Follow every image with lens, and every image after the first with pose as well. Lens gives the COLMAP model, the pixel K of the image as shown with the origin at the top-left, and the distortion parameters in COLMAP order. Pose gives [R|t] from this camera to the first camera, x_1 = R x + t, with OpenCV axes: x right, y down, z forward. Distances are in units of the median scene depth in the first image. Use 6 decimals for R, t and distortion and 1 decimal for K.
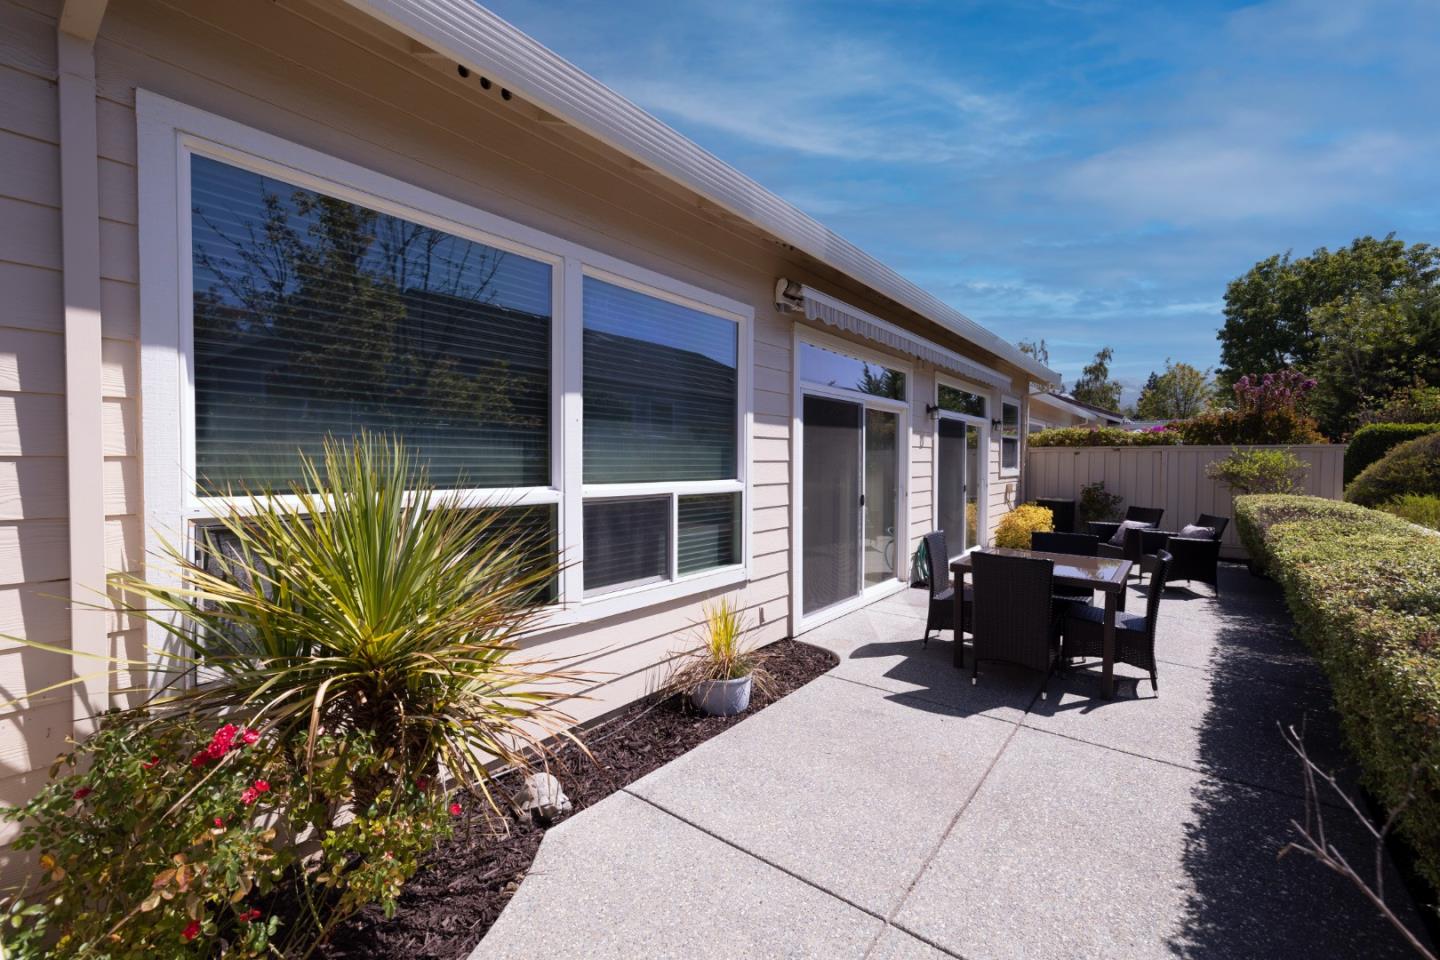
lens RADIAL K [[603.8, 0, 720.0], [0, 603.8, 480.0], [0, 0, 1]] dist [-0.001625, 0.000163]
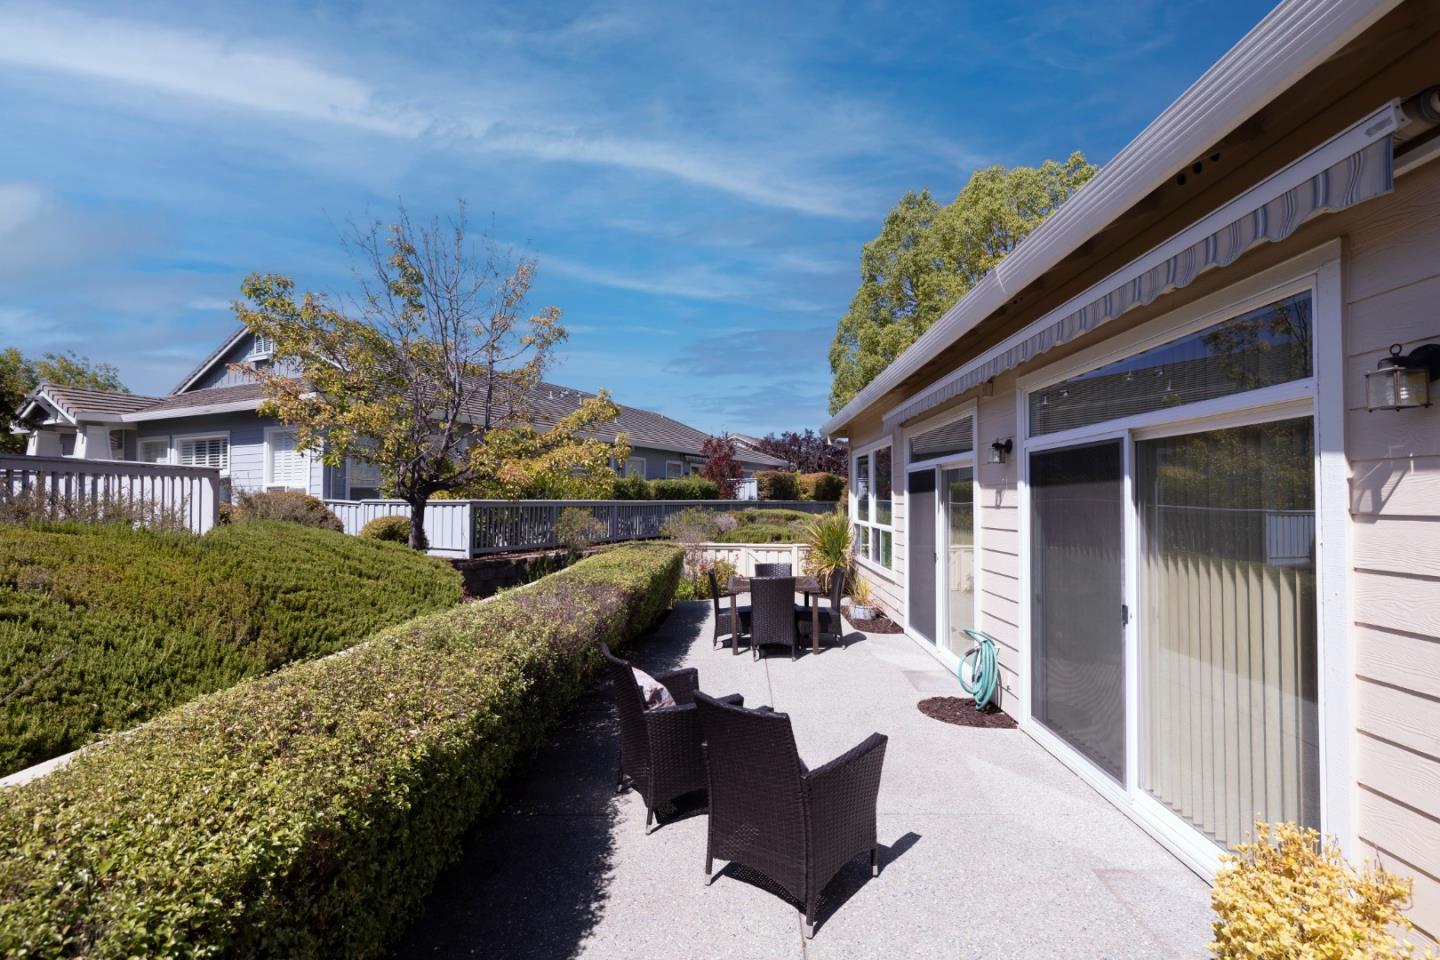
lens RADIAL K [[675.5, 0, 720.0], [0, 675.5, 480.0], [0, 0, 1]] dist [-0.000135, 0.000746]
pose [[-0.817510, -0.020645, -0.575544, 1.003636], [-0.022214, 0.999744, -0.004308, -0.074021], [0.575486, 0.009264, -0.817759, 1.426129]]
